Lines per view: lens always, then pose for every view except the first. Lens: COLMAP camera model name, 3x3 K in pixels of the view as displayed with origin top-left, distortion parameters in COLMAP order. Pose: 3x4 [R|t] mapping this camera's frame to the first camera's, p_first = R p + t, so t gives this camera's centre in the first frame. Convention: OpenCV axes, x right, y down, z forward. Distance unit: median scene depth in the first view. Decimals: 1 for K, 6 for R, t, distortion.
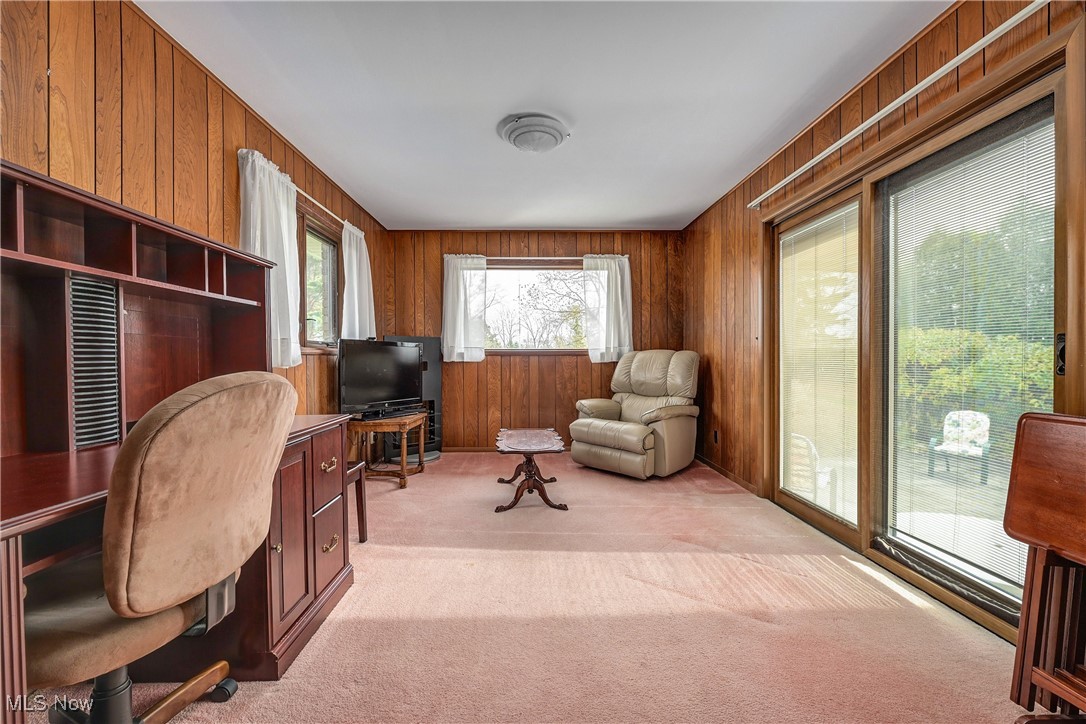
lens RADIAL K [[443.9, 0, 544.3], [0, 443.9, 376.6], [0, 0, 1]] dist [-0.007609, -0.000180]
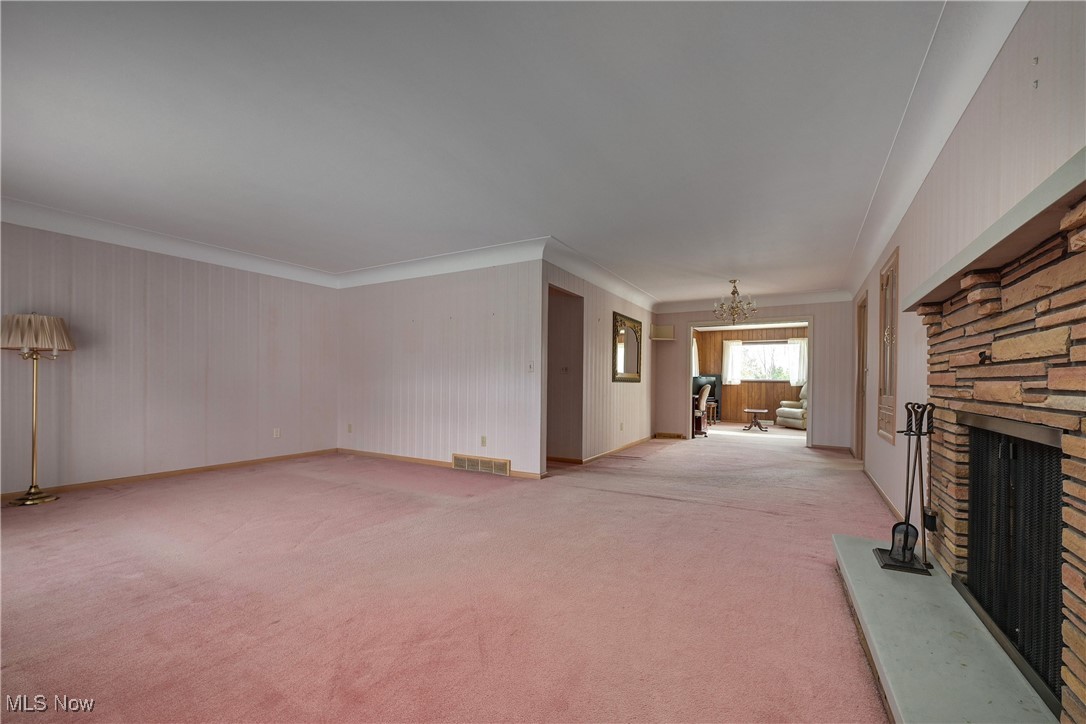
lens RADIAL K [[443.9, 0, 544.3], [0, 443.9, 376.6], [0, 0, 1]] dist [-0.007609, -0.000180]
pose [[0.847401, 0.007183, -0.530905, 0.236243], [-0.037287, 0.998245, -0.046009, 0.070943], [0.529642, 0.058784, 0.846182, -1.576976]]
